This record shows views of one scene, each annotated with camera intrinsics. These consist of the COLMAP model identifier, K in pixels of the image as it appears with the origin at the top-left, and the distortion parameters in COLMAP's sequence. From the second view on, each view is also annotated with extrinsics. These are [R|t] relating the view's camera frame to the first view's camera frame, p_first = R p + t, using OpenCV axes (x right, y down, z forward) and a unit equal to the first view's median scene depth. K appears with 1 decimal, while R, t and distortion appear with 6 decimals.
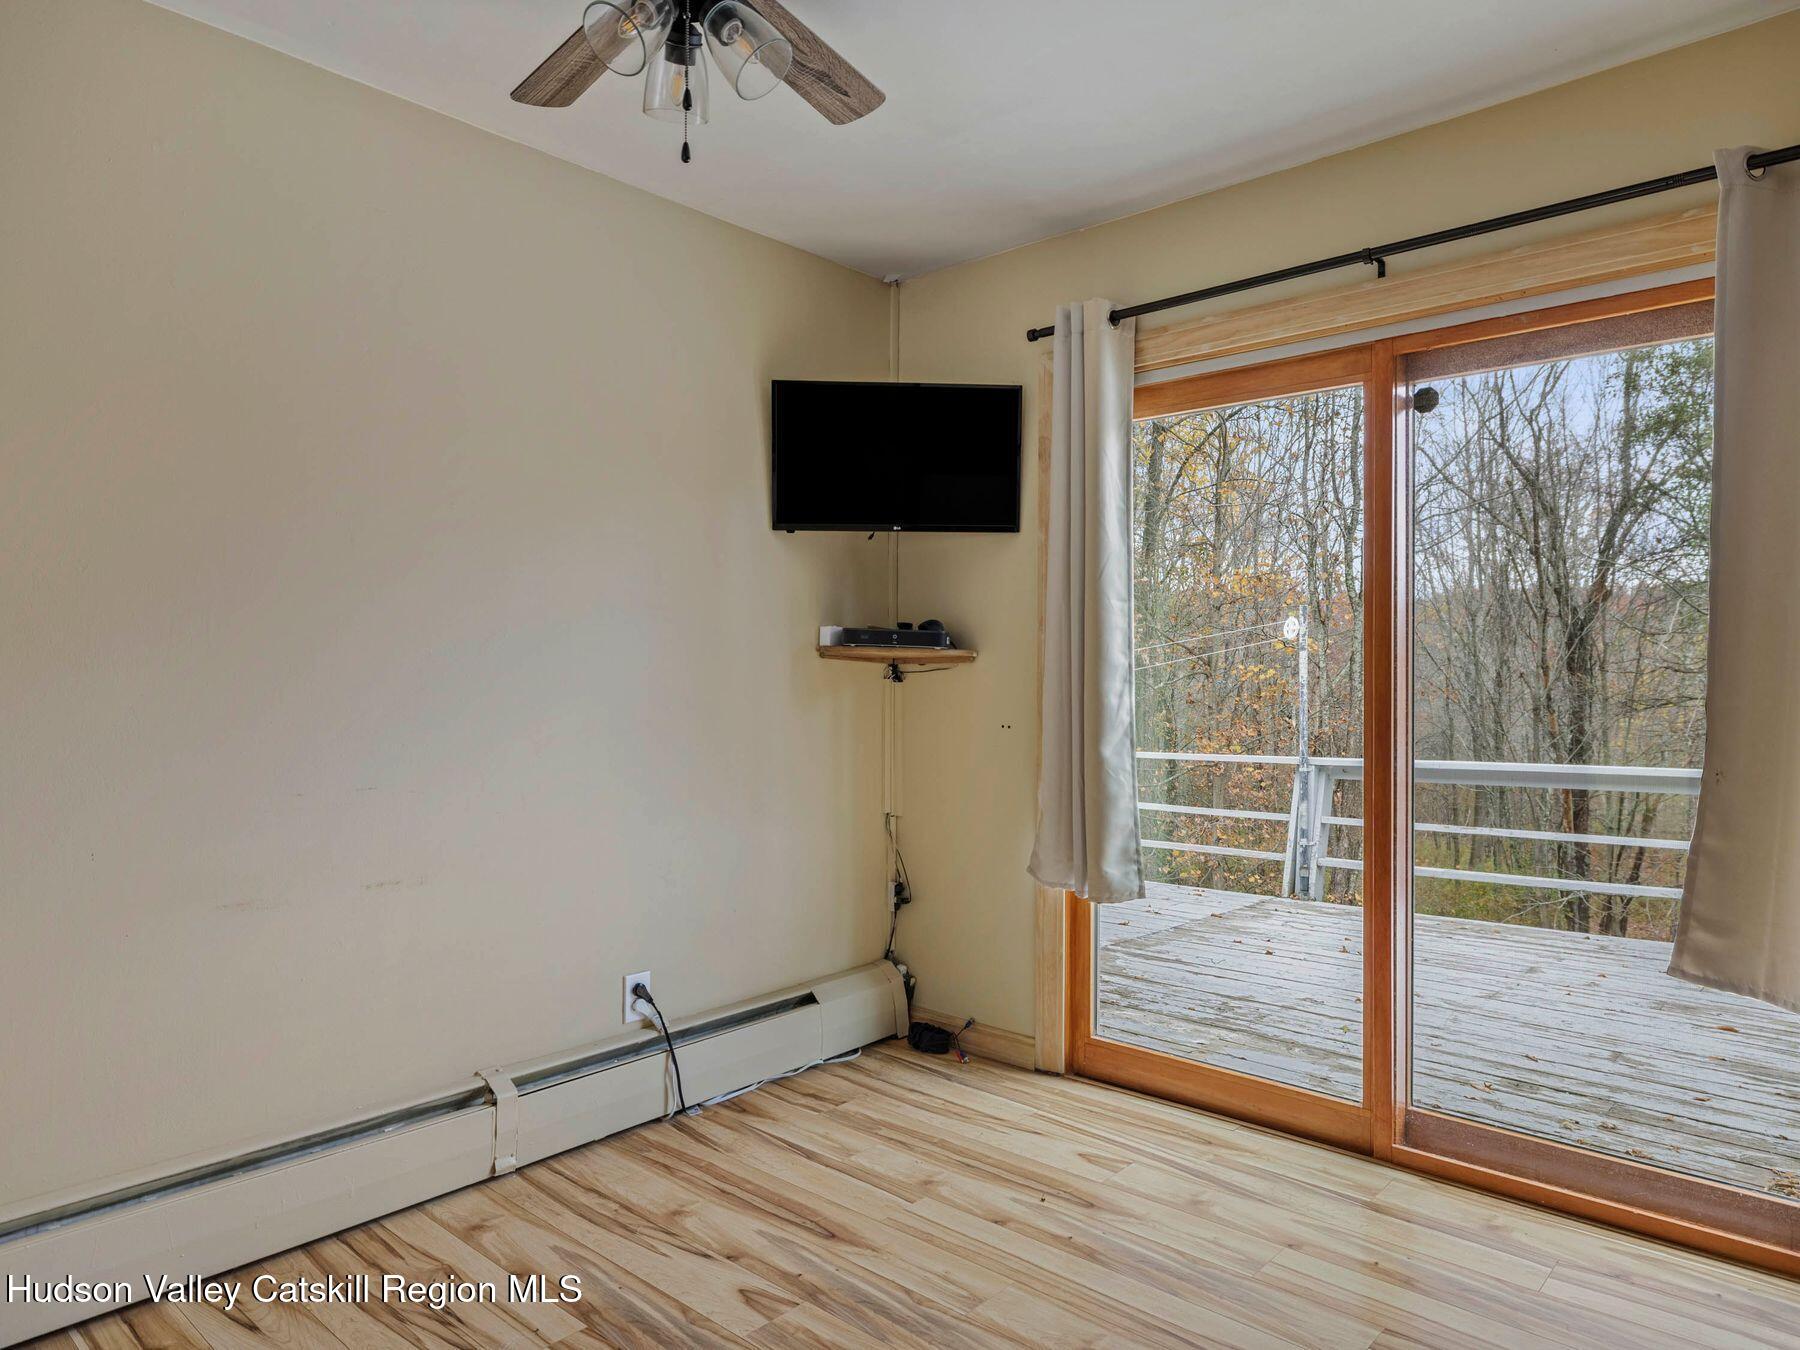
lens RADIAL K [[1097.7, 0, 909.0], [0, 1097.7, 661.9], [0, 0, 1]] dist [-0.001224, -0.004356]
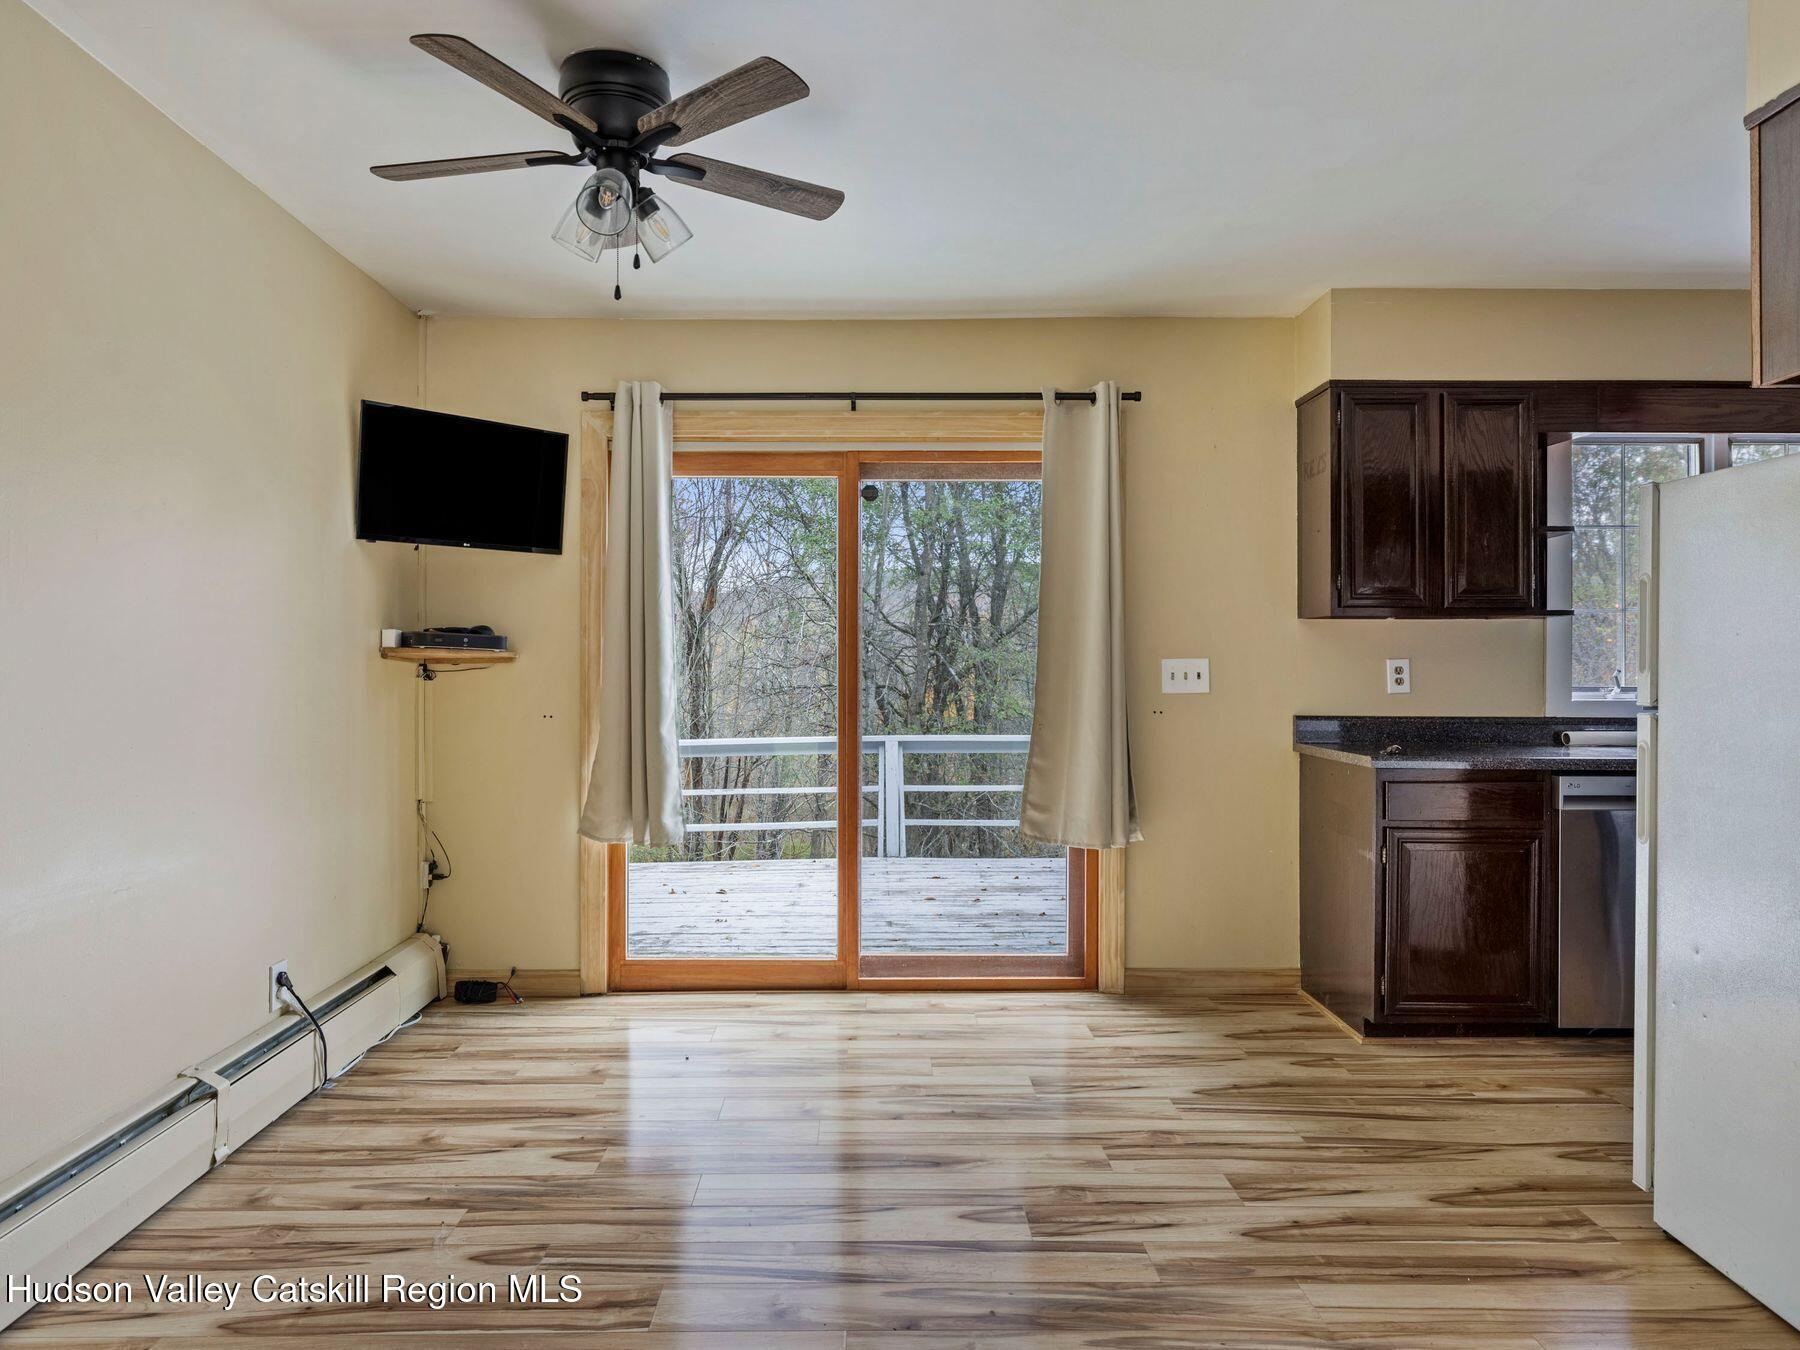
lens RADIAL K [[1097.7, 0, 838.6], [0, 1097.7, 666.1], [0, 0, 1]] dist [-0.001224, -0.004356]
pose [[0.758817, -0.001666, 0.651301, -0.517114], [-0.002933, 0.999978, 0.005976, -0.004464], [-0.651297, -0.006445, 0.758796, -0.128167]]
